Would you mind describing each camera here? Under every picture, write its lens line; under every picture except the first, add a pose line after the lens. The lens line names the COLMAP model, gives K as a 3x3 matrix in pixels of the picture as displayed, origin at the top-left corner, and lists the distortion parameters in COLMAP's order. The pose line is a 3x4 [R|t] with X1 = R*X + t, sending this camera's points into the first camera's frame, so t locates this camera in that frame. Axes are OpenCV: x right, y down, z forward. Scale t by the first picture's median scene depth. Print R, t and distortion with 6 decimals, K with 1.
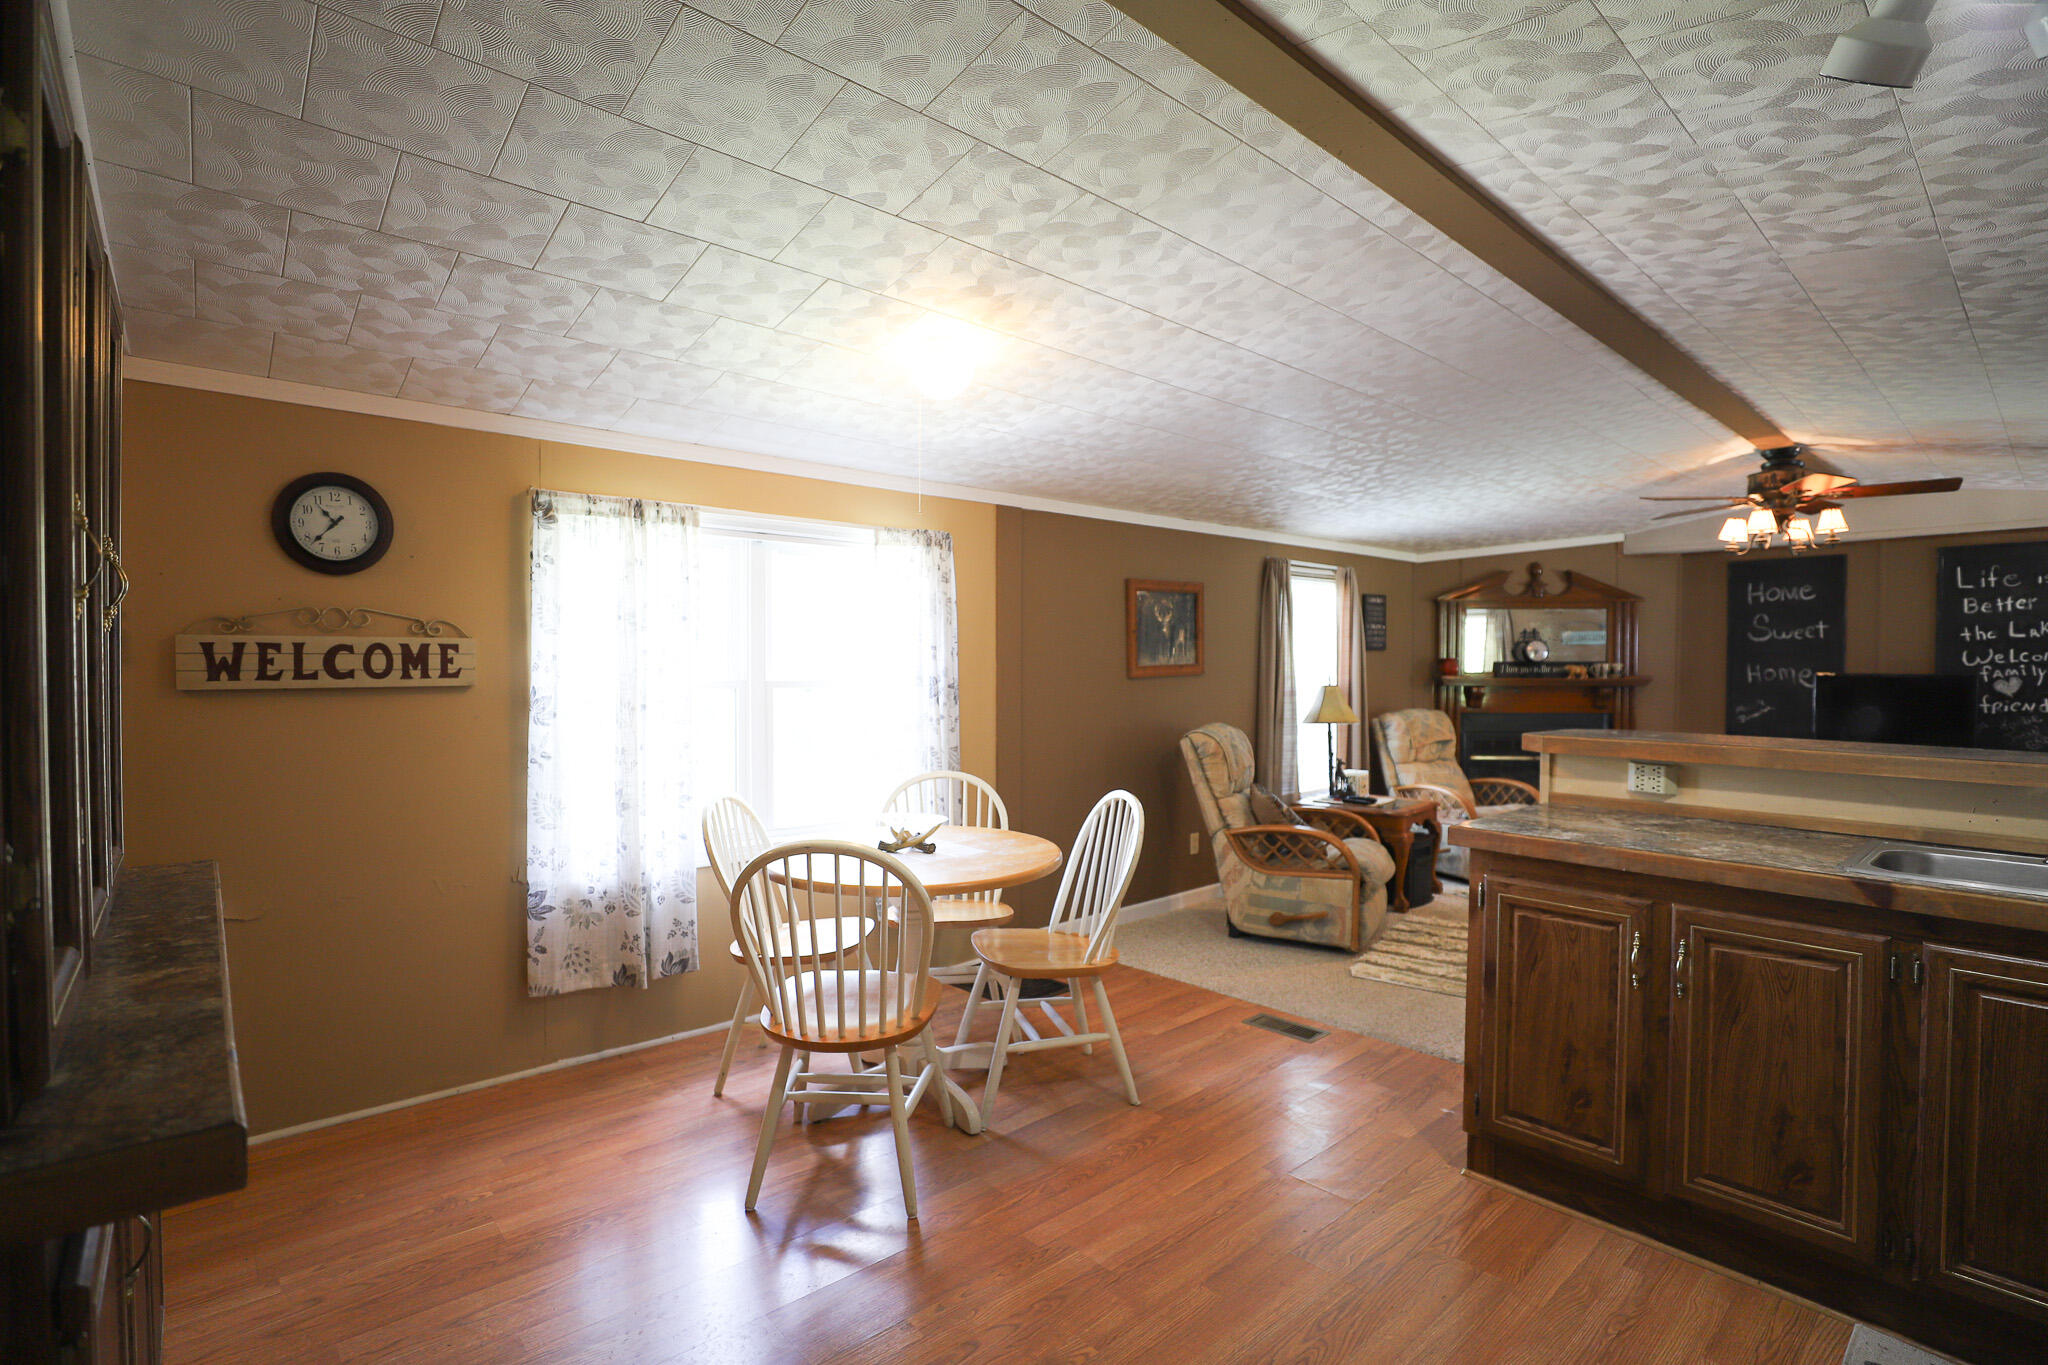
lens RADIAL K [[965.8, 0, 1006.7], [0, 965.8, 683.6], [0, 0, 1]] dist [-0.045426, 0.012341]
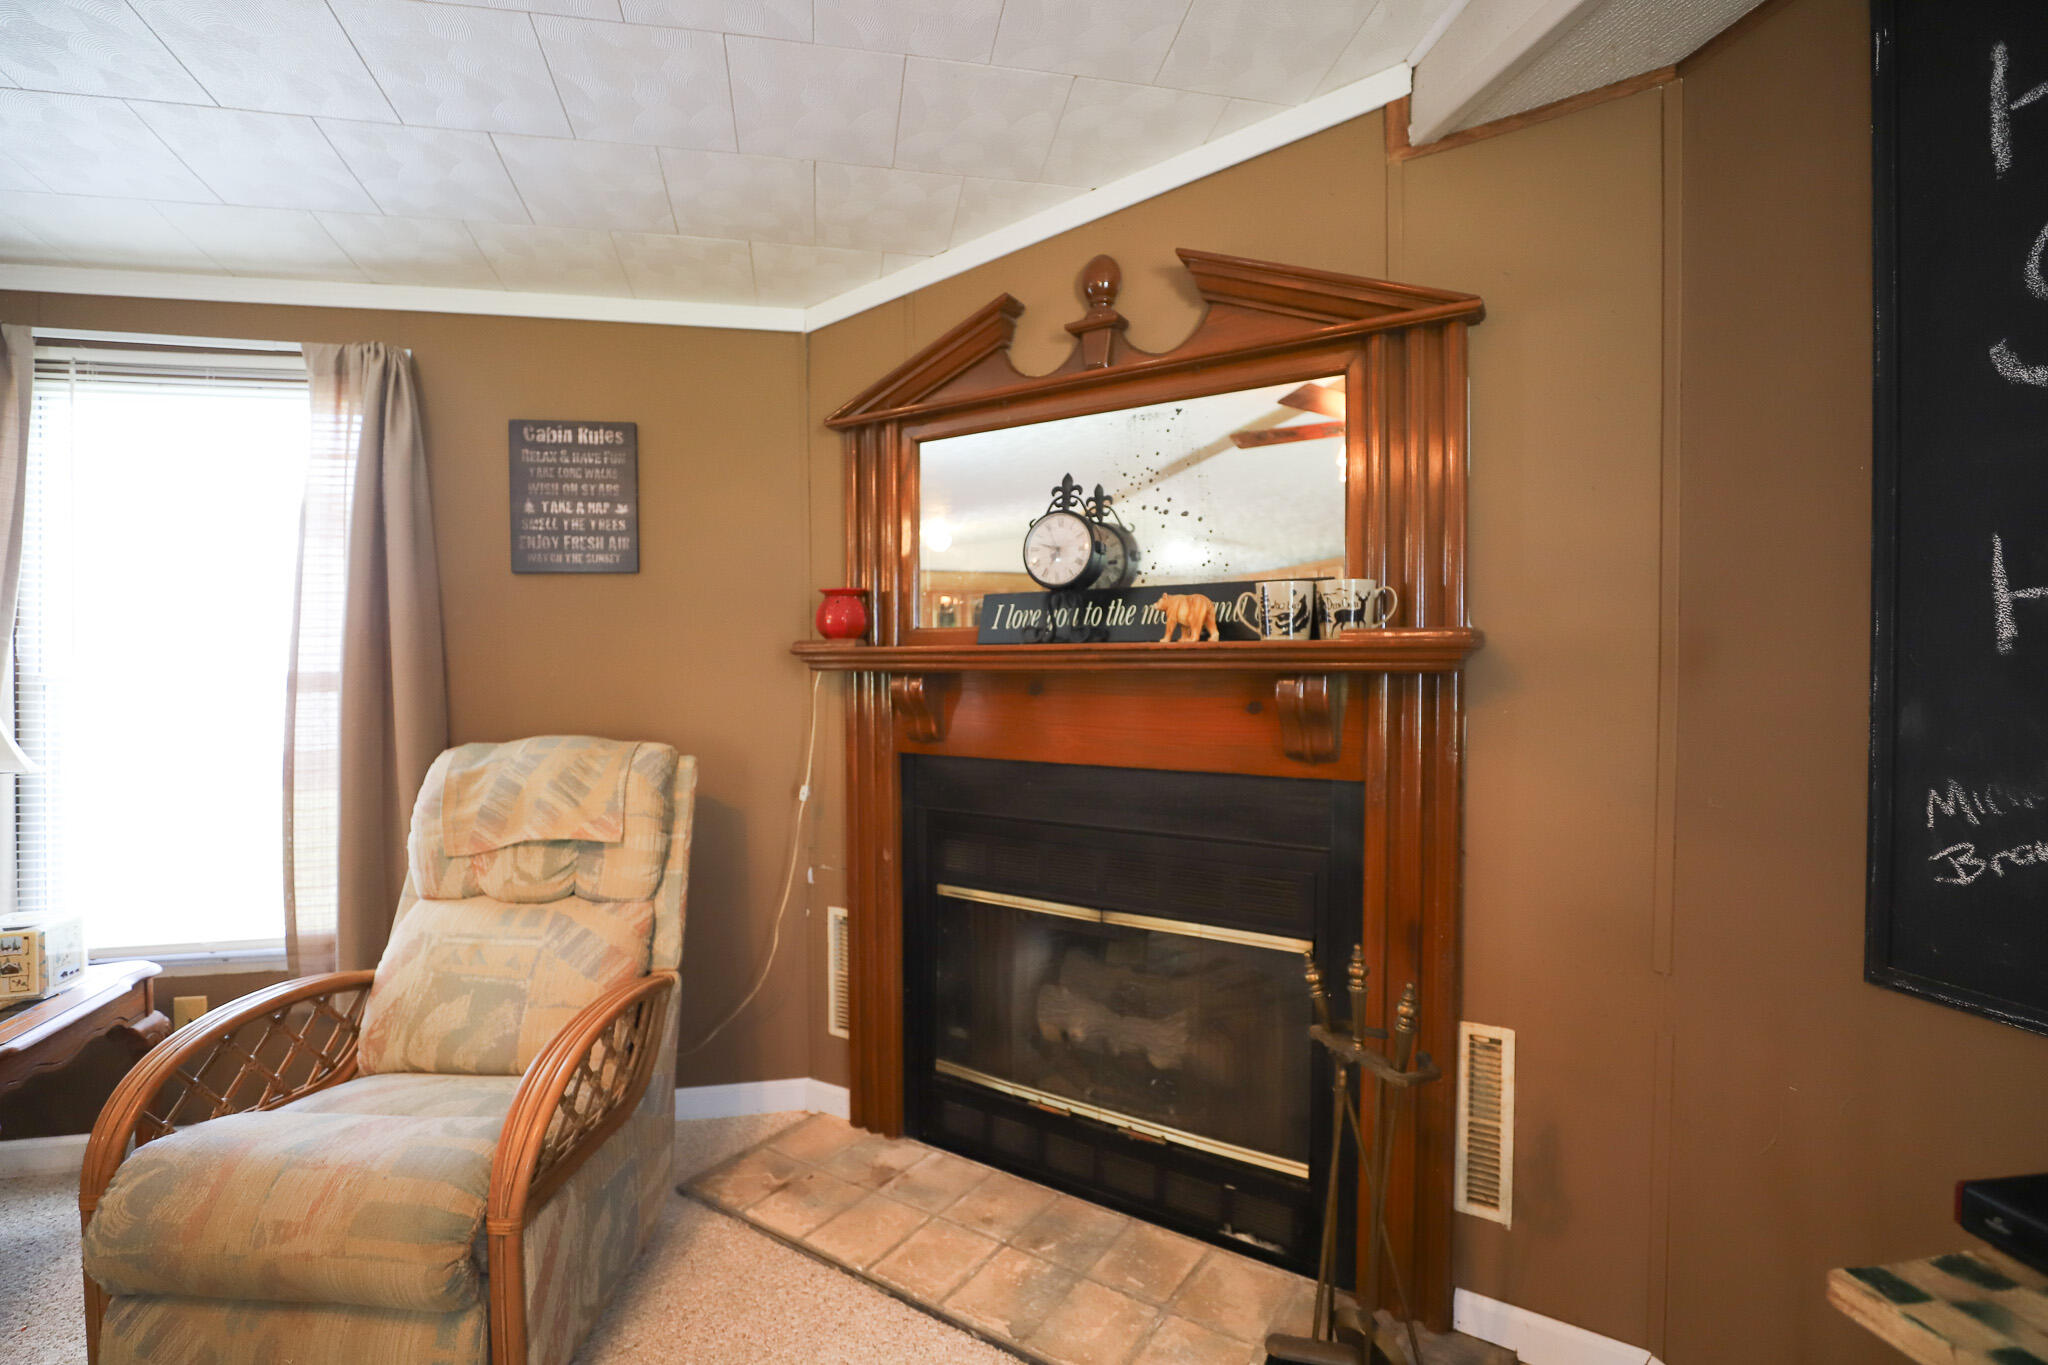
lens RADIAL K [[938.2, 0, 1024.0], [0, 938.2, 682.5], [0, 0, 1]] dist [-0.050163, 0.012191]
pose [[0.880366, 0.009688, -0.474196, 1.076460], [-0.009497, 0.999951, 0.002797, 0.008120], [0.474199, 0.002041, 0.880415, 1.179348]]
